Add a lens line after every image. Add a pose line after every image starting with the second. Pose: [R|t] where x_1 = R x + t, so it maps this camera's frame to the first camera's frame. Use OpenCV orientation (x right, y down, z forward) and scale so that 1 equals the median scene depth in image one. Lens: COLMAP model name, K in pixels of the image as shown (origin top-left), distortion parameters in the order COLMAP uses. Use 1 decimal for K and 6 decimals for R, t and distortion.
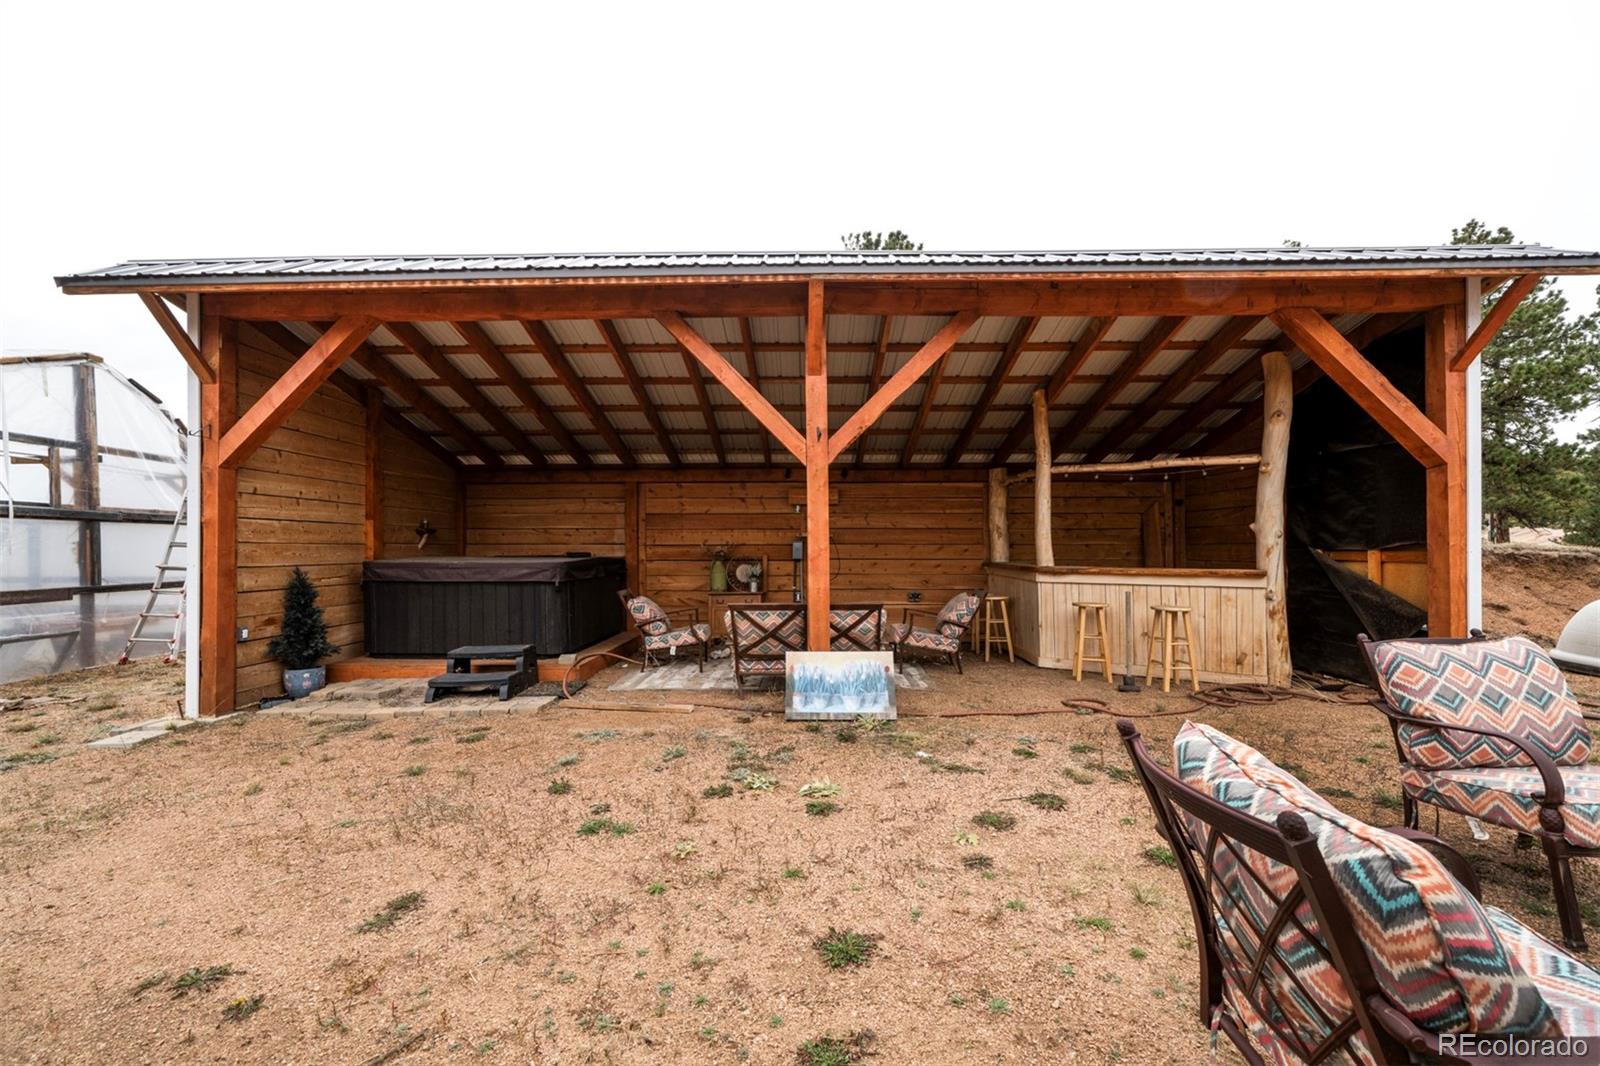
lens RADIAL K [[625.1, 0, 803.4], [0, 625.1, 543.9], [0, 0, 1]] dist [-0.000605, -0.000024]
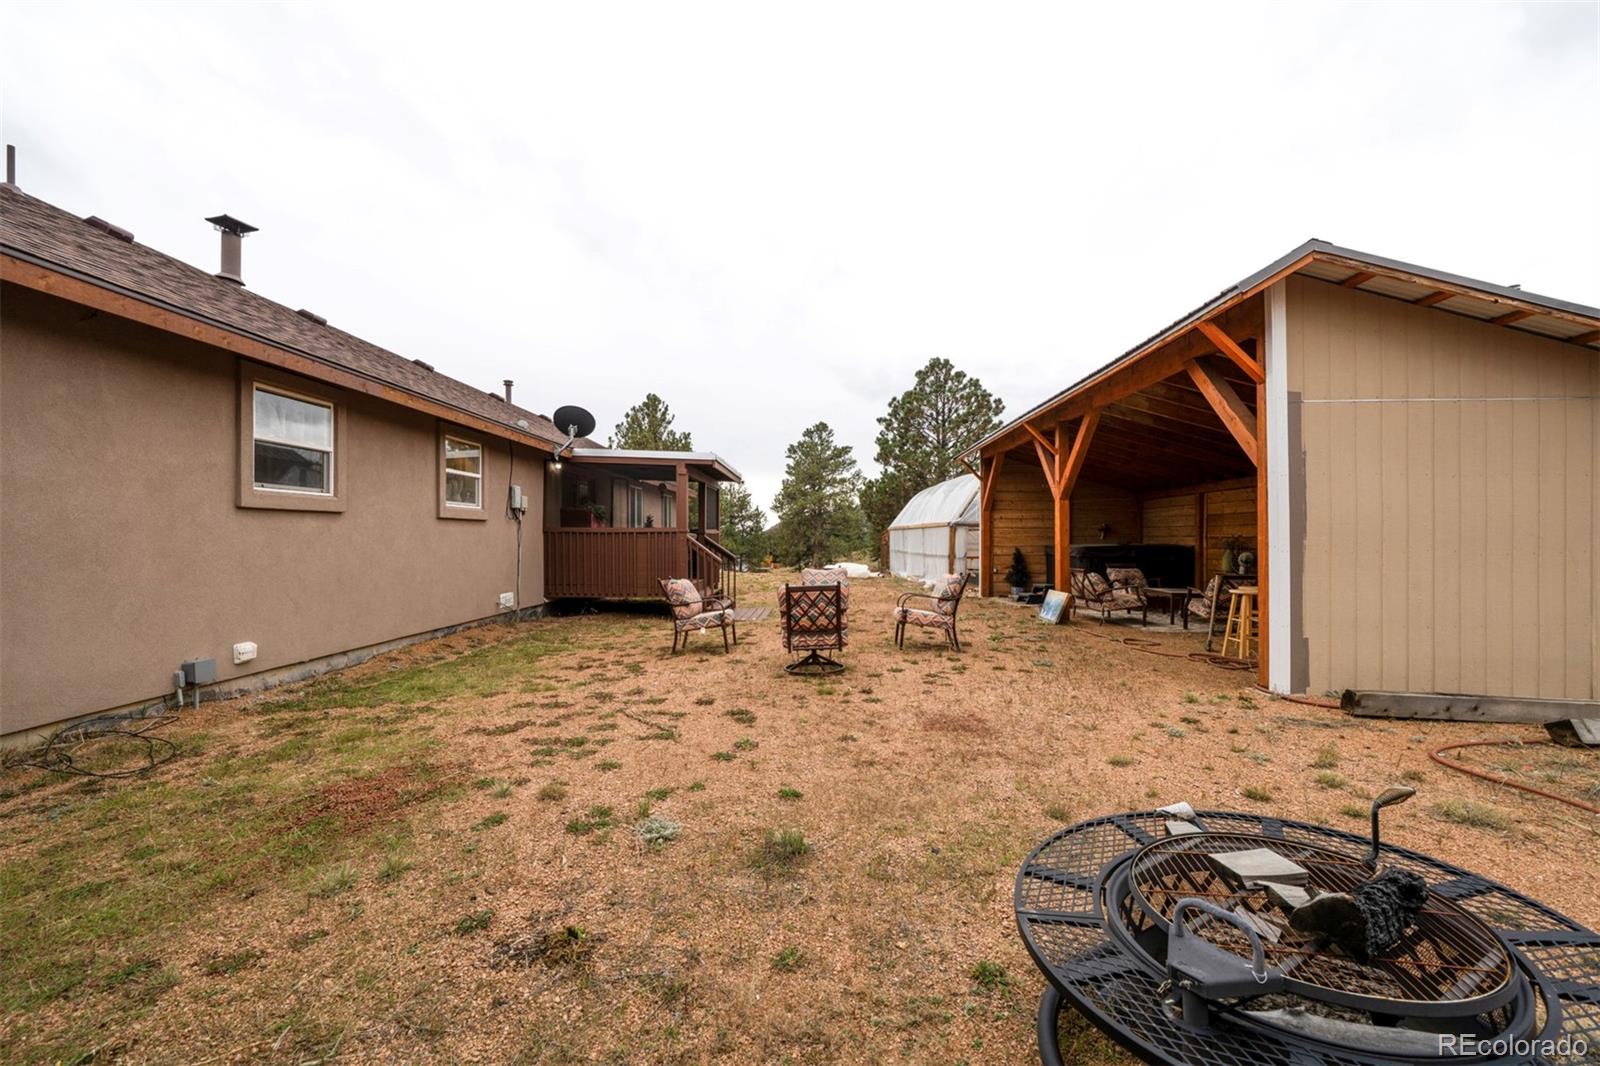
lens RADIAL K [[625.1, 0, 803.4], [0, 625.1, 543.9], [0, 0, 1]] dist [-0.000605, -0.000024]
pose [[-0.029356, 0.009828, -0.999521, 1.672482], [0.004883, 0.999941, 0.009689, -0.002075], [0.999557, -0.004596, -0.029402, 0.220003]]
